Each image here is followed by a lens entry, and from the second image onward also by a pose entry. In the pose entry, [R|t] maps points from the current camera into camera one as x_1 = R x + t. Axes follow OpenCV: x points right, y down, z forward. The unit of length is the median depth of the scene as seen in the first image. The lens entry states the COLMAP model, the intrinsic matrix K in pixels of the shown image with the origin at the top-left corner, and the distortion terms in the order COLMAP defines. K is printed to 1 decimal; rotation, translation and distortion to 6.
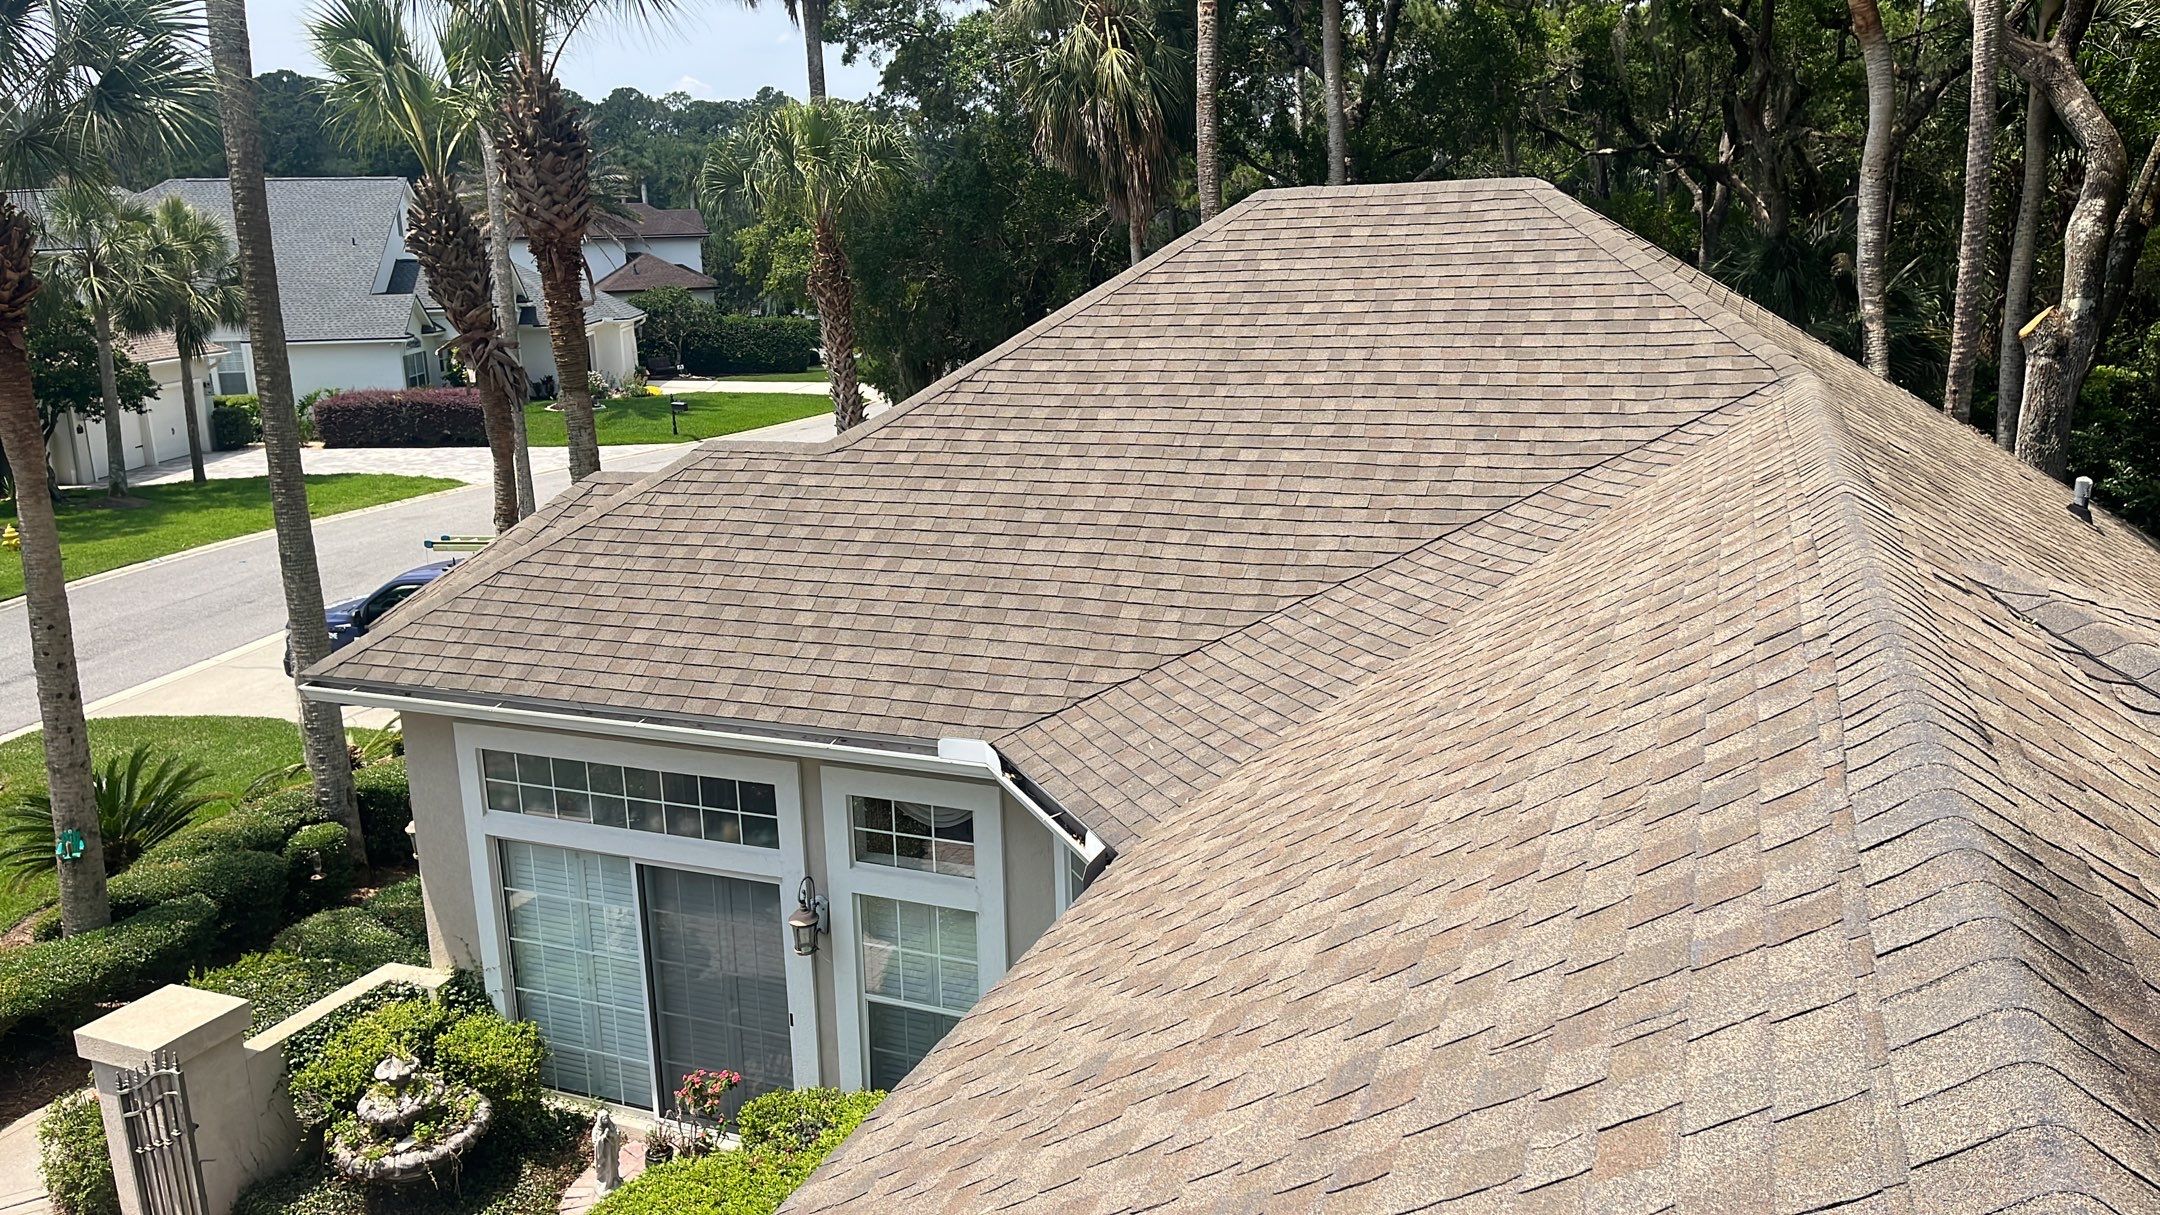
lens RADIAL K [[1565.3, 0, 1080.0], [0, 1565.3, 607.5], [0, 0, 1]] dist [0.118288, -0.160144]
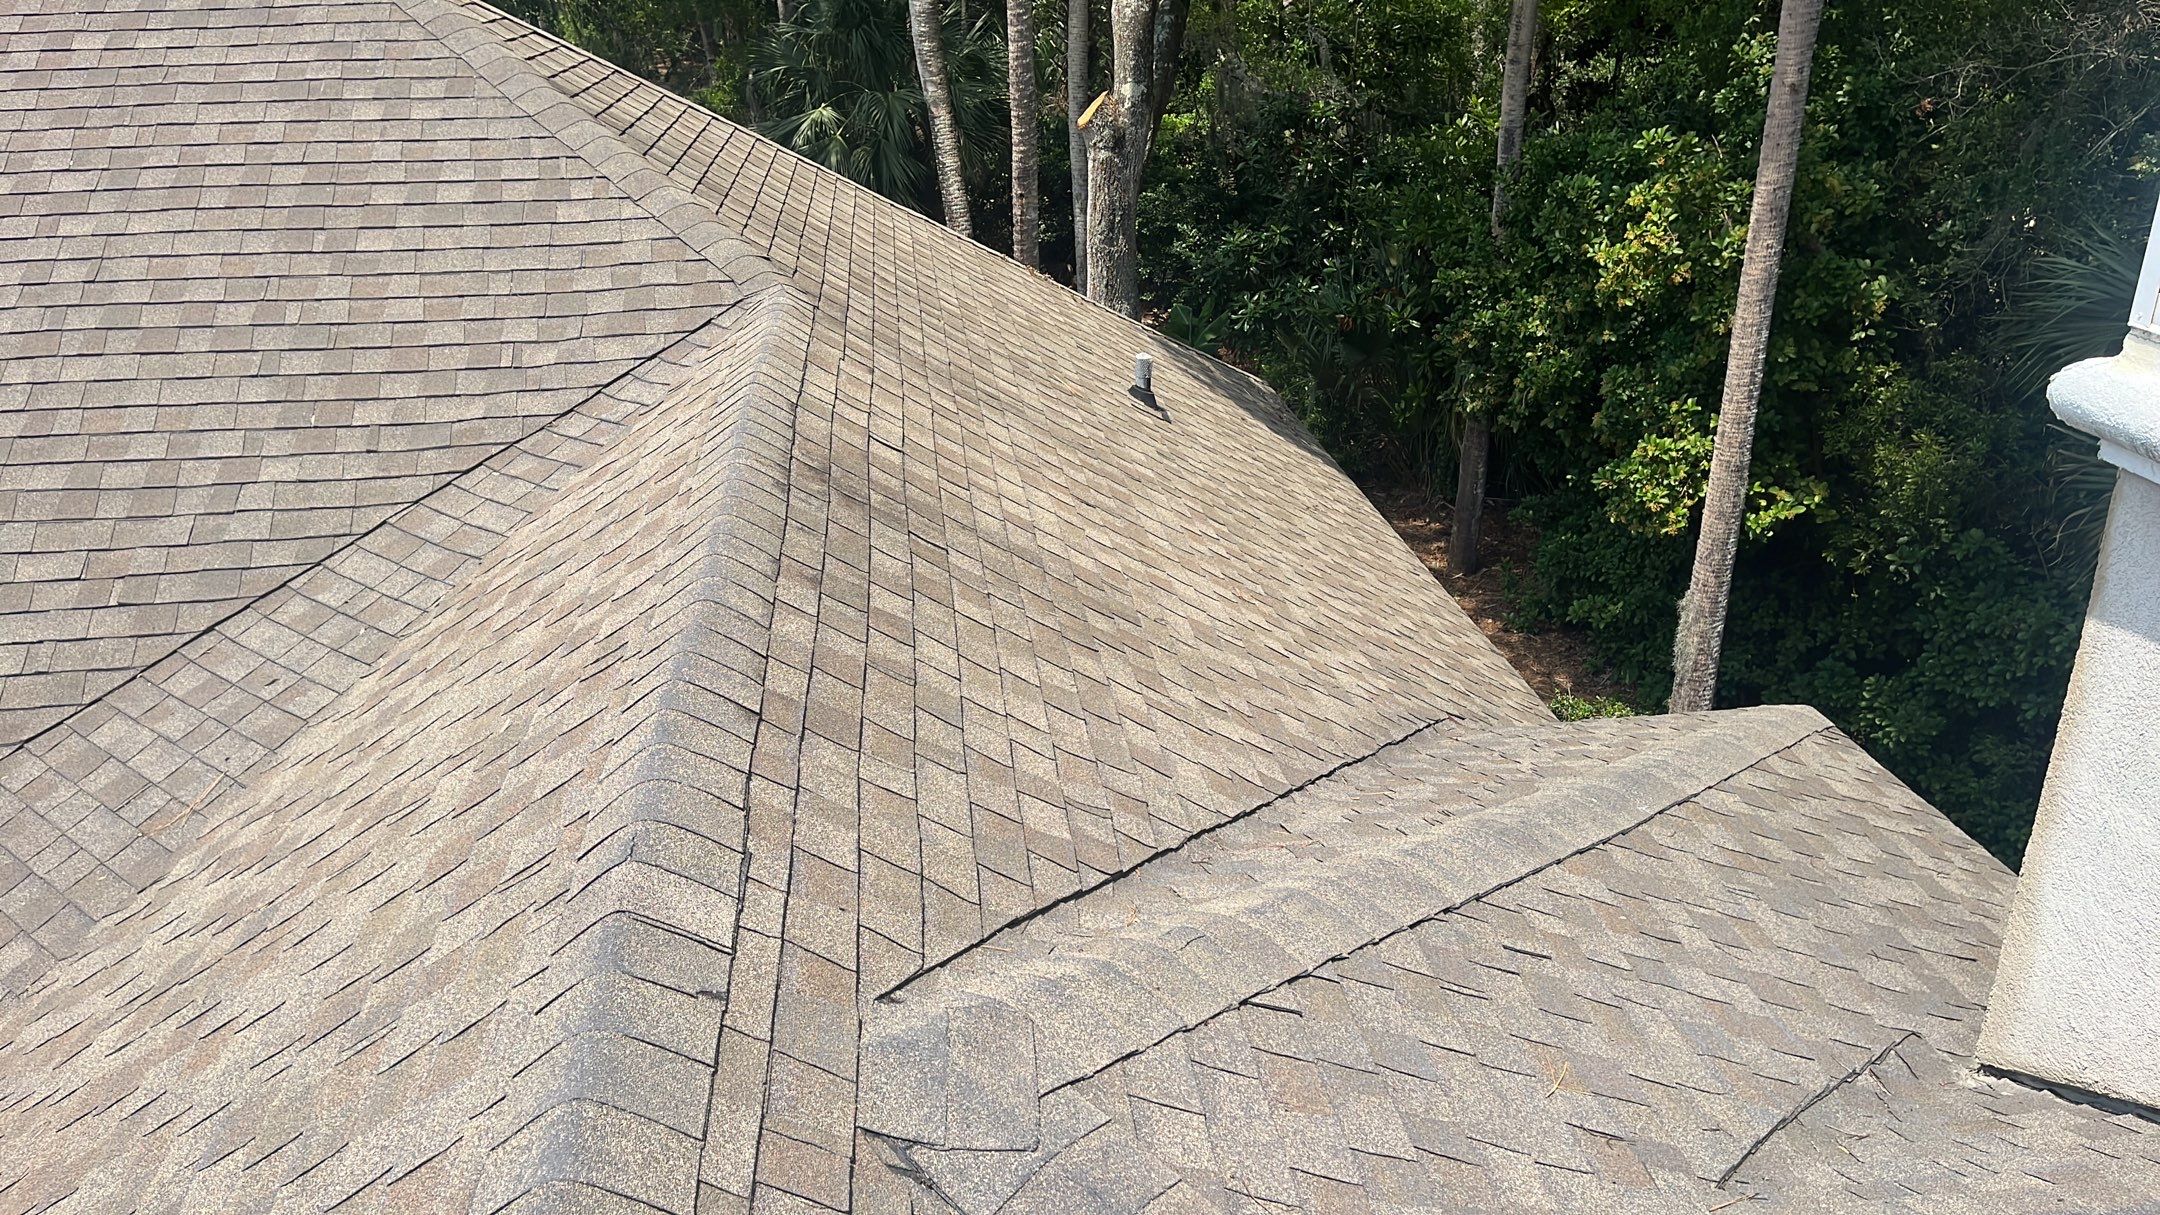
lens RADIAL K [[1565.3, 0, 1080.0], [0, 1565.3, 607.5], [0, 0, 1]] dist [0.118288, -0.160144]
pose [[0.873387, -0.173612, 0.455031, 0.213888], [0.097283, 0.977666, 0.186294, -0.115128], [-0.477212, -0.118440, 0.870770, 0.297479]]
